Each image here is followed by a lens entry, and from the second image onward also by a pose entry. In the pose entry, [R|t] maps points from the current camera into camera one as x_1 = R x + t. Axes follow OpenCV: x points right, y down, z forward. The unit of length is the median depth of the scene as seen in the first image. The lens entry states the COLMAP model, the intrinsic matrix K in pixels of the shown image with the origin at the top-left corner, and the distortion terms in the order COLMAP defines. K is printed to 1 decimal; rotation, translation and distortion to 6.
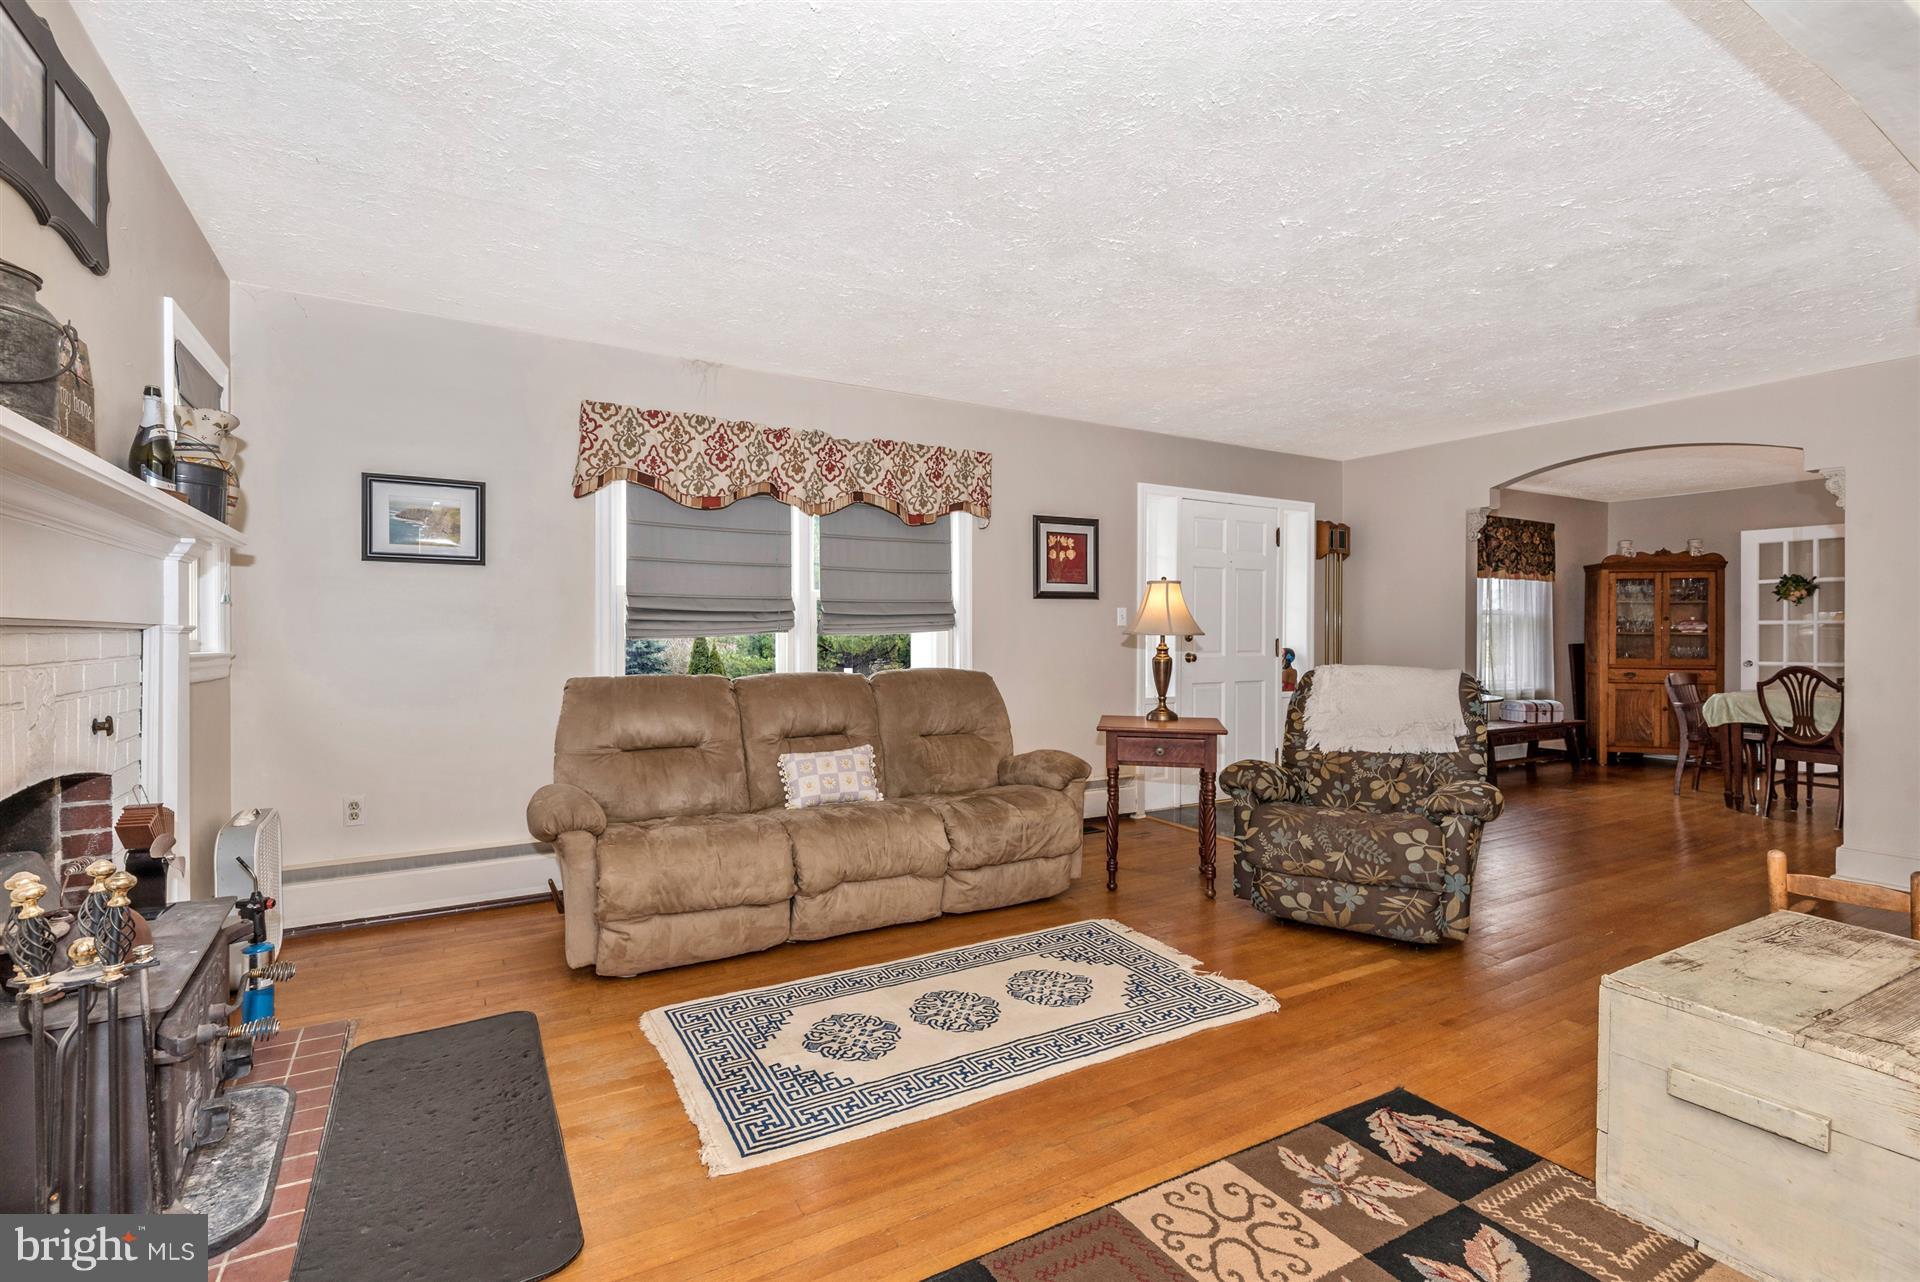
lens RADIAL K [[877.4, 0, 963.4], [0, 877.4, 636.5], [0, 0, 1]] dist [0.025595, -0.011355]
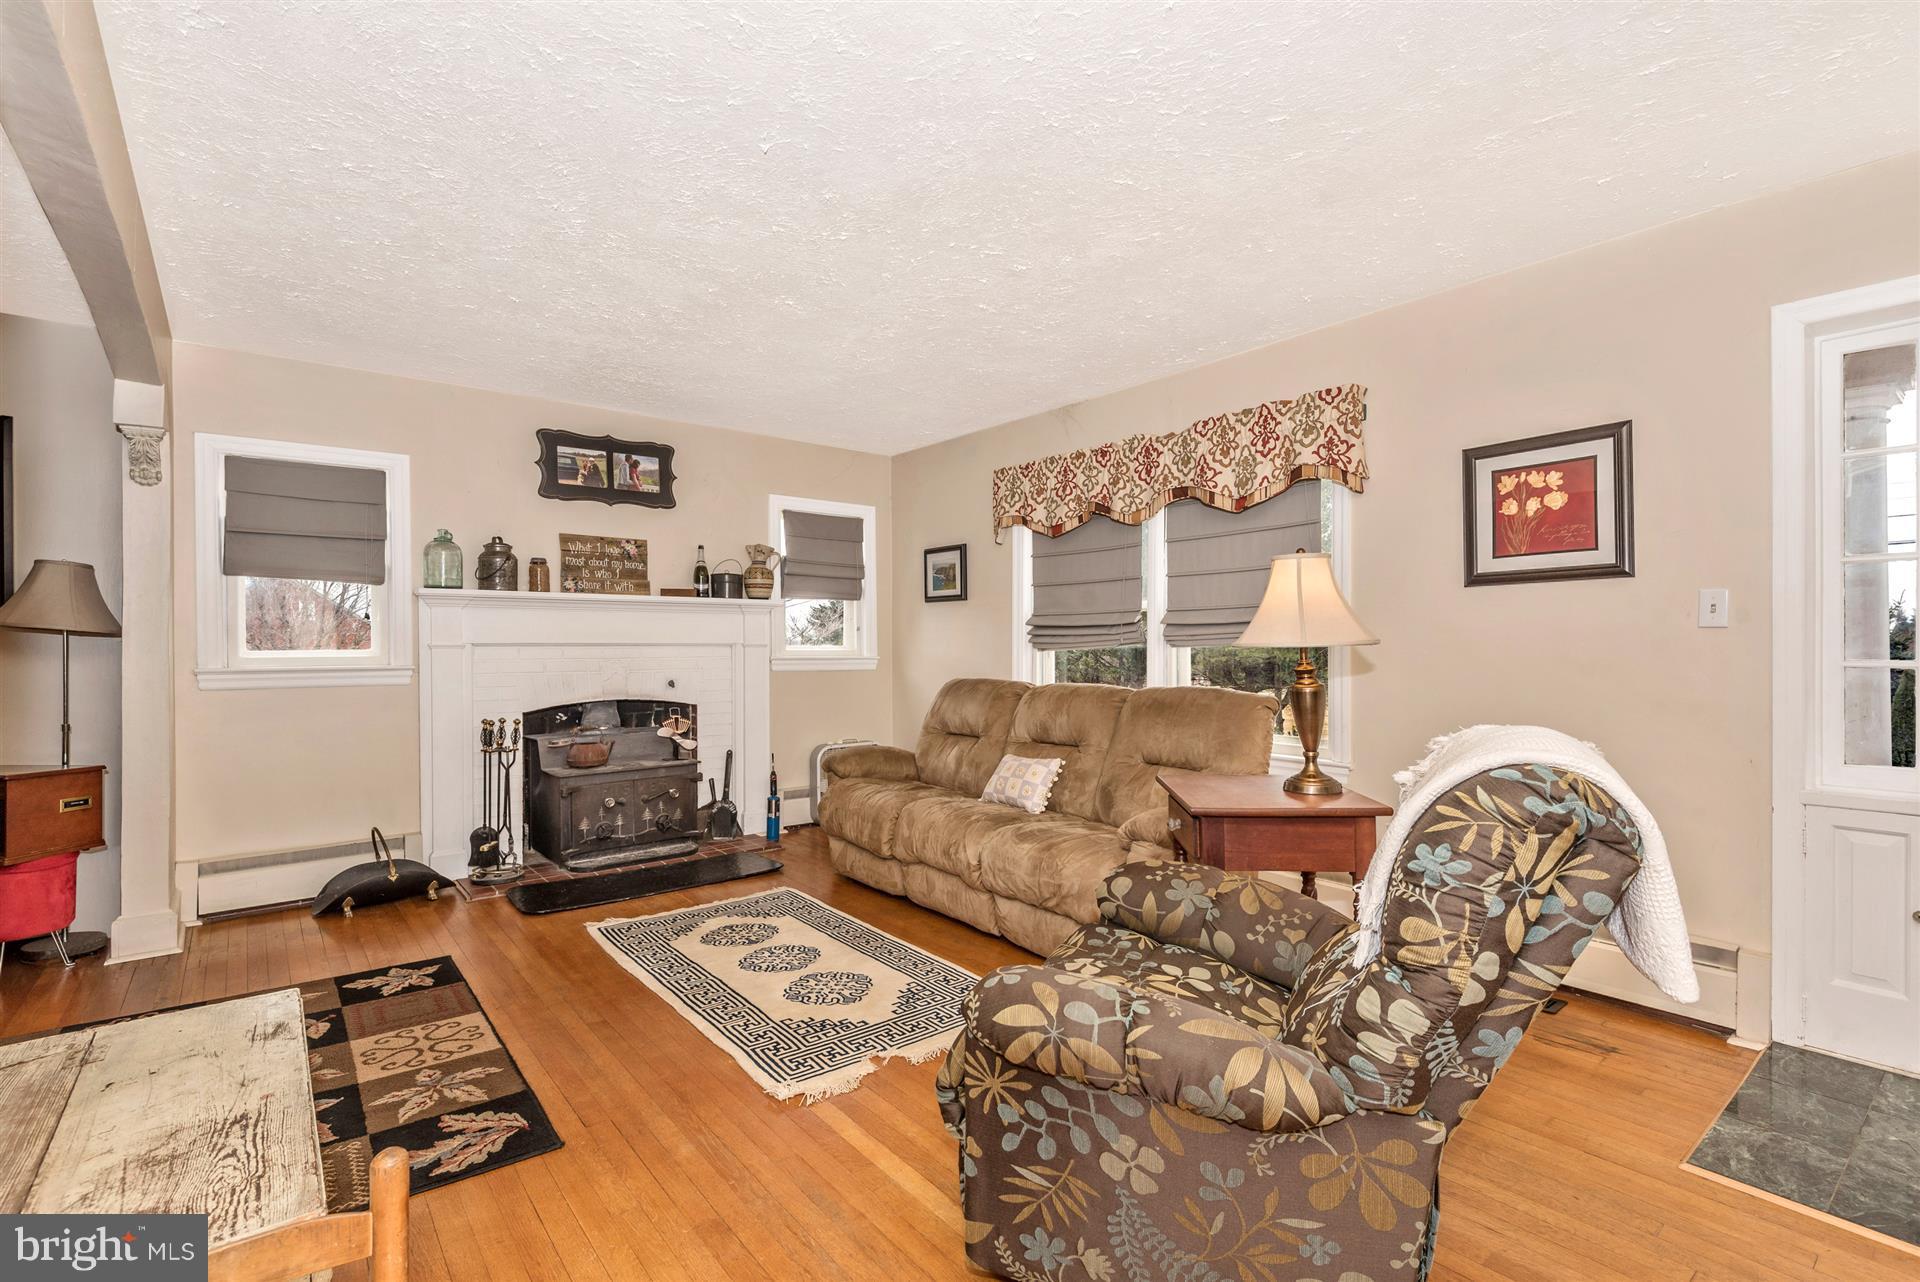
lens RADIAL K [[877.4, 0, 960.2], [0, 877.4, 653.4], [0, 0, 1]] dist [0.025595, -0.011355]
pose [[0.139756, 0.004976, -0.990173, 0.912526], [0.000804, 0.999986, 0.005139, -0.000426], [0.990186, -0.001514, 0.139750, 0.804694]]
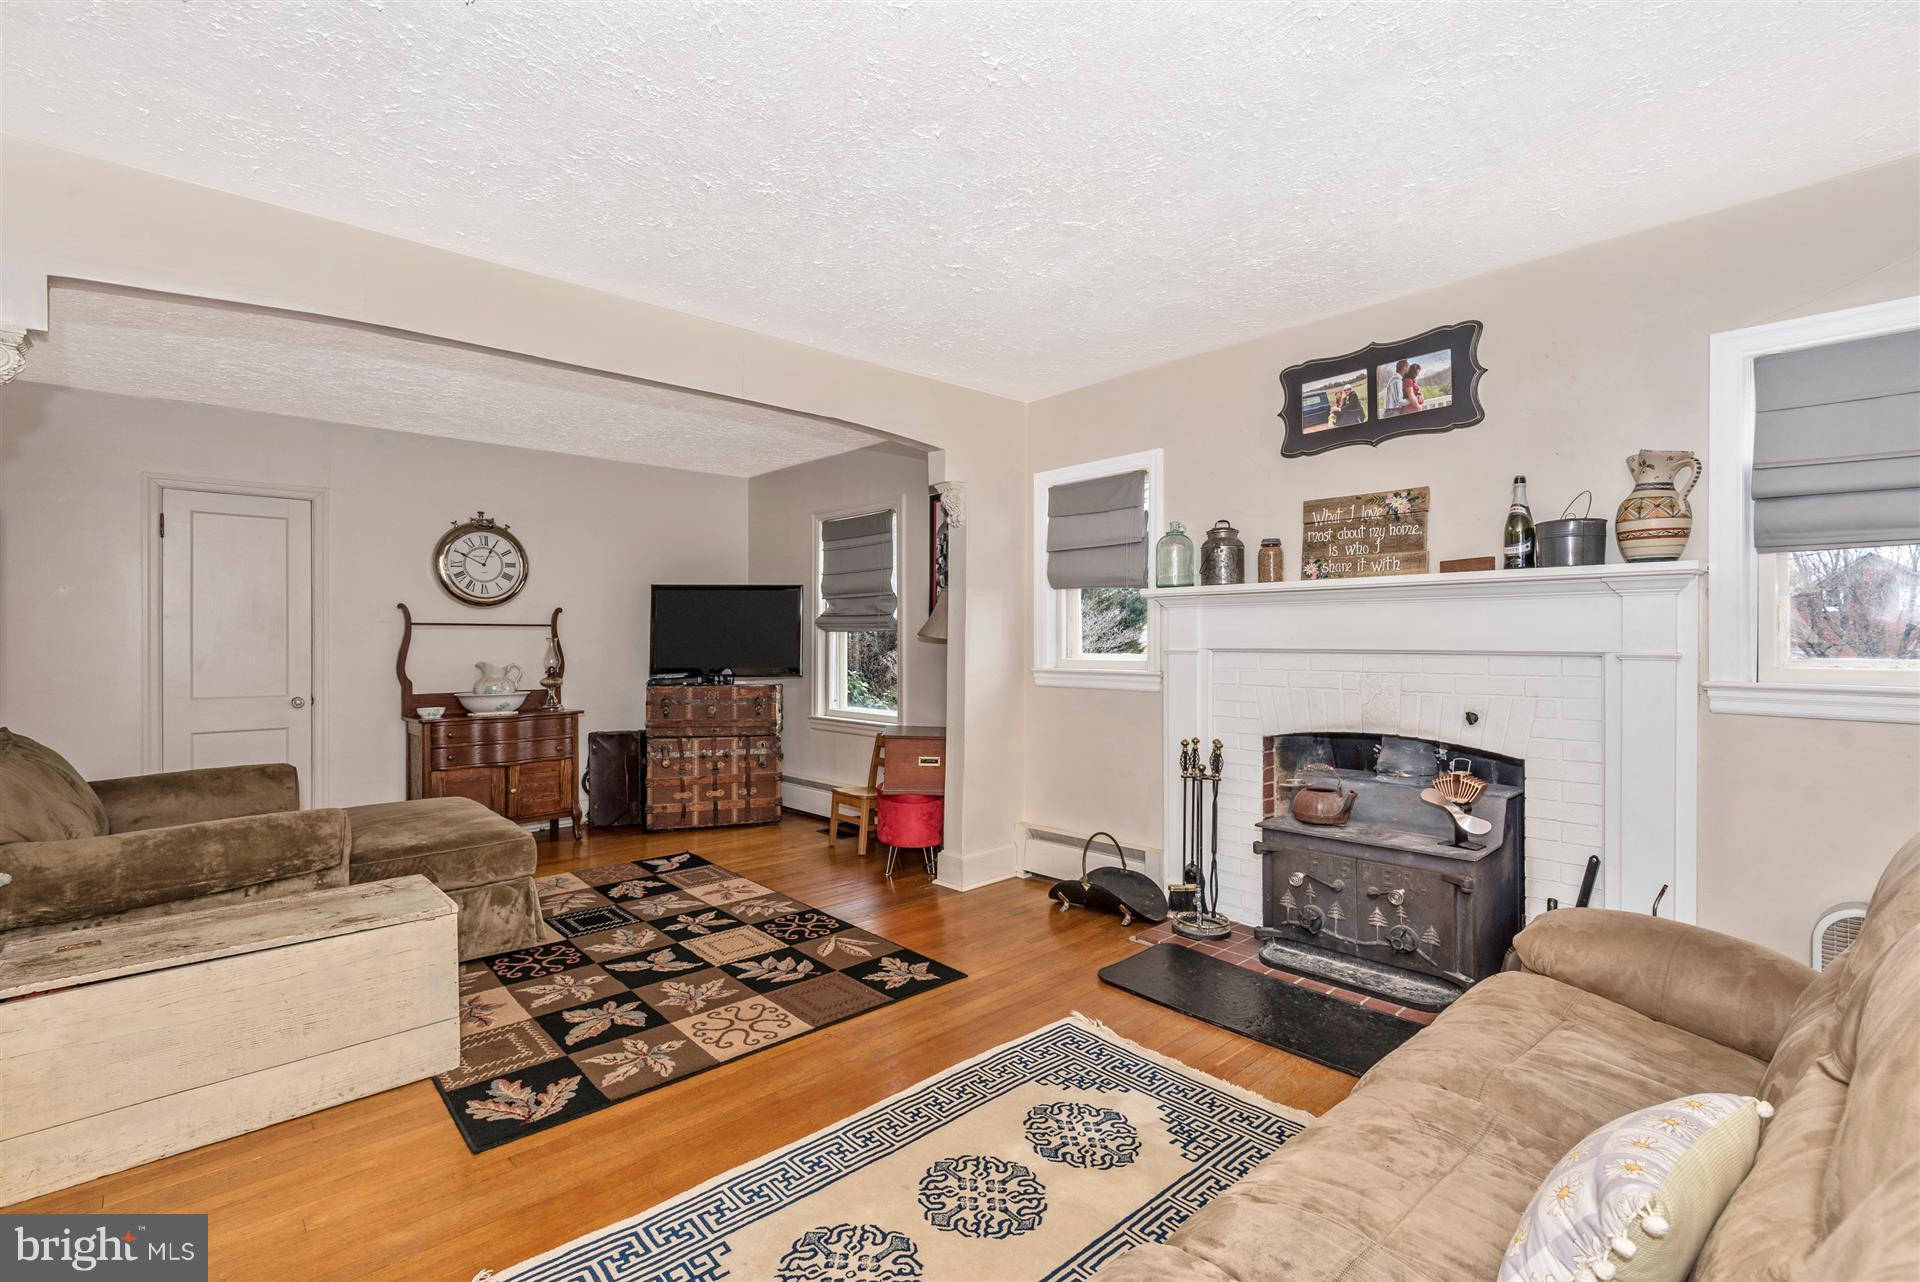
lens RADIAL K [[877.4, 0, 964.2], [0, 877.4, 645.3], [0, 0, 1]] dist [0.025595, -0.011355]
pose [[-0.977994, -0.000716, -0.208632, 0.115723], [-0.002784, 0.999950, 0.009618, -0.021195], [0.208614, 0.009987, -0.977947, 1.266845]]
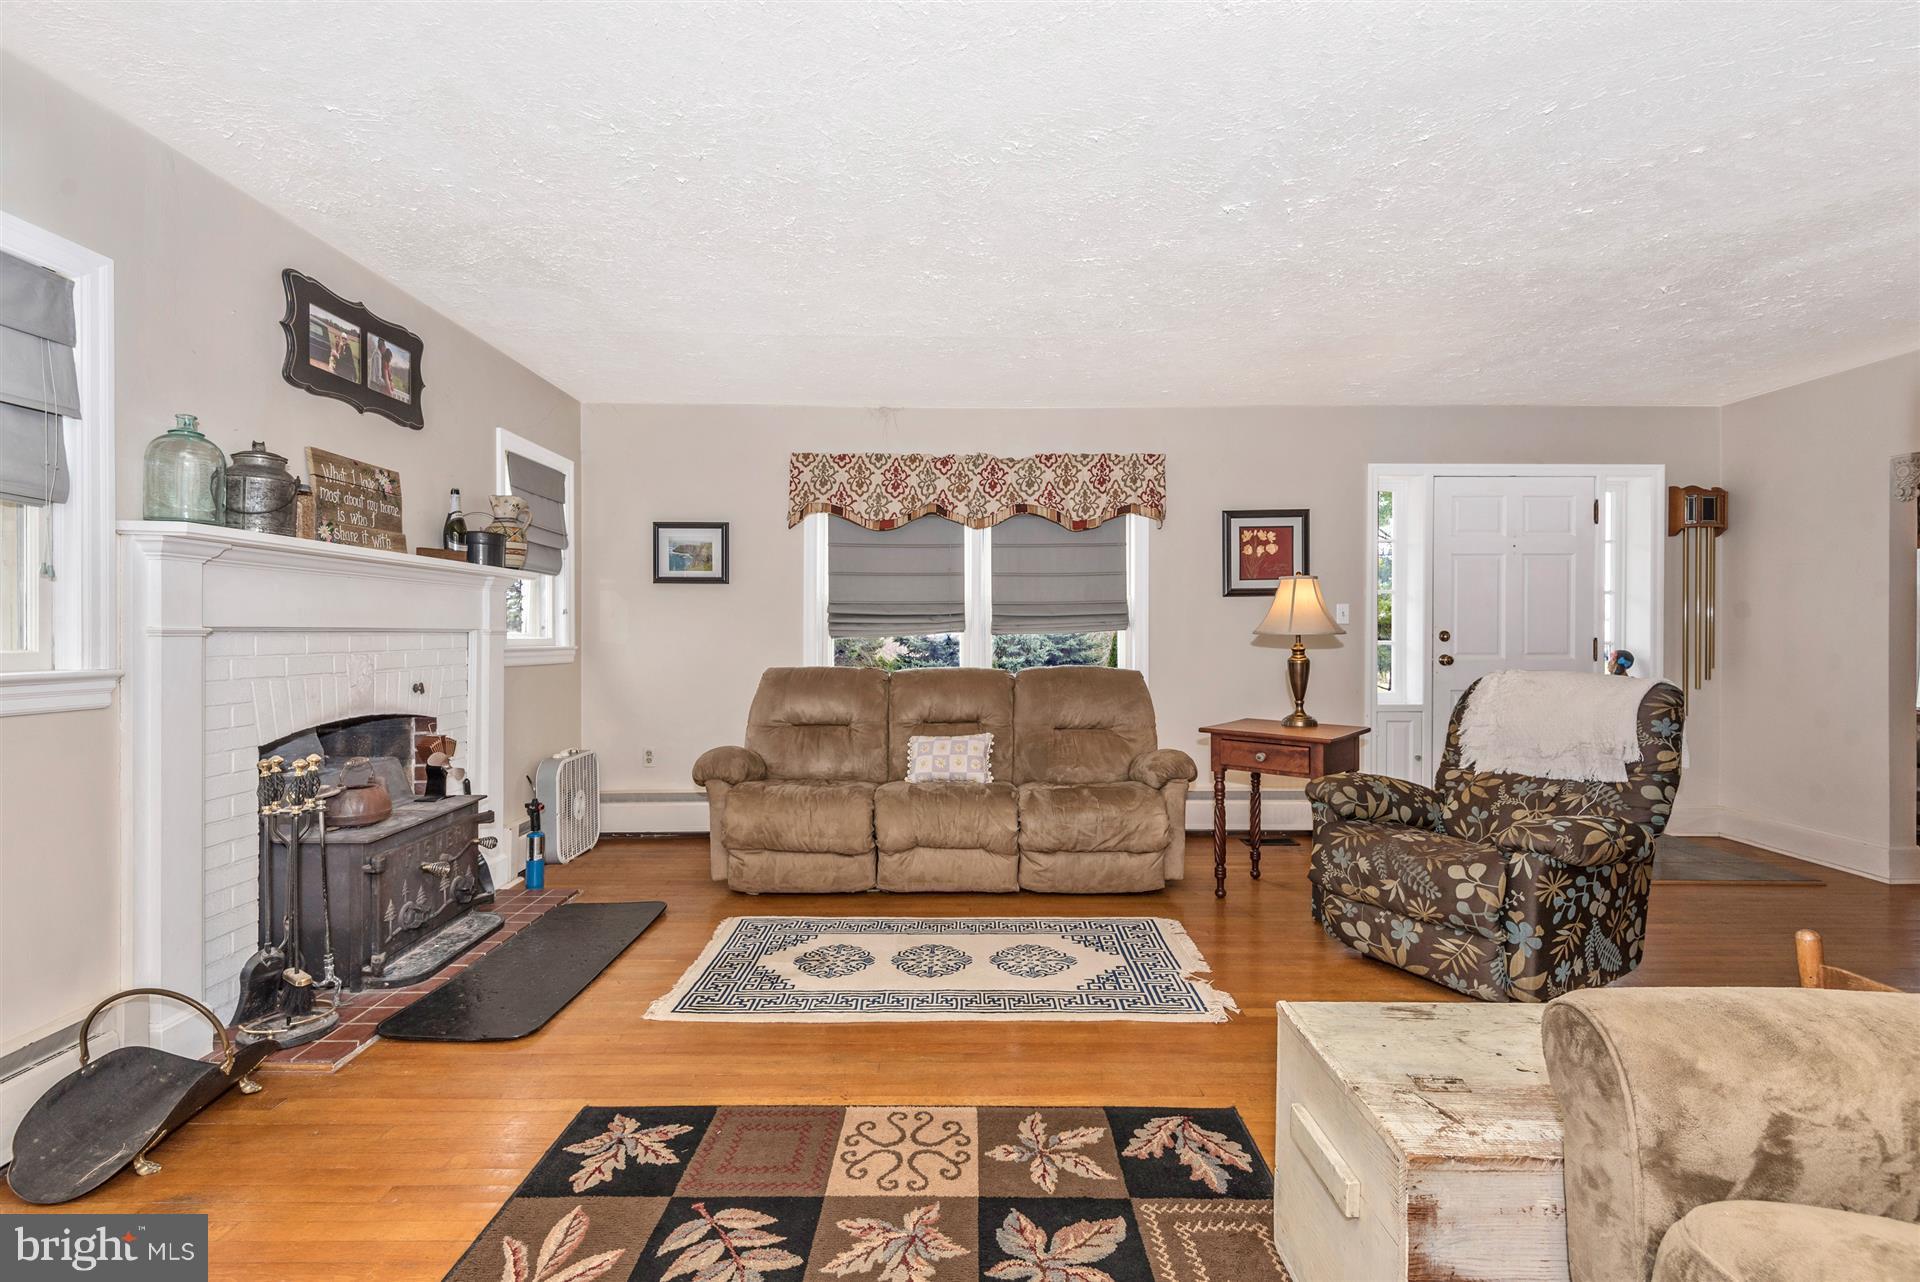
lens RADIAL K [[877.4, 0, 962.3], [0, 877.4, 630.5], [0, 0, 1]] dist [0.025595, -0.011355]
pose [[0.865730, -0.003010, -0.500501, 0.451521], [0.000616, 0.999988, -0.004948, -0.001663], [0.500510, 0.003975, 0.865722, 0.014647]]
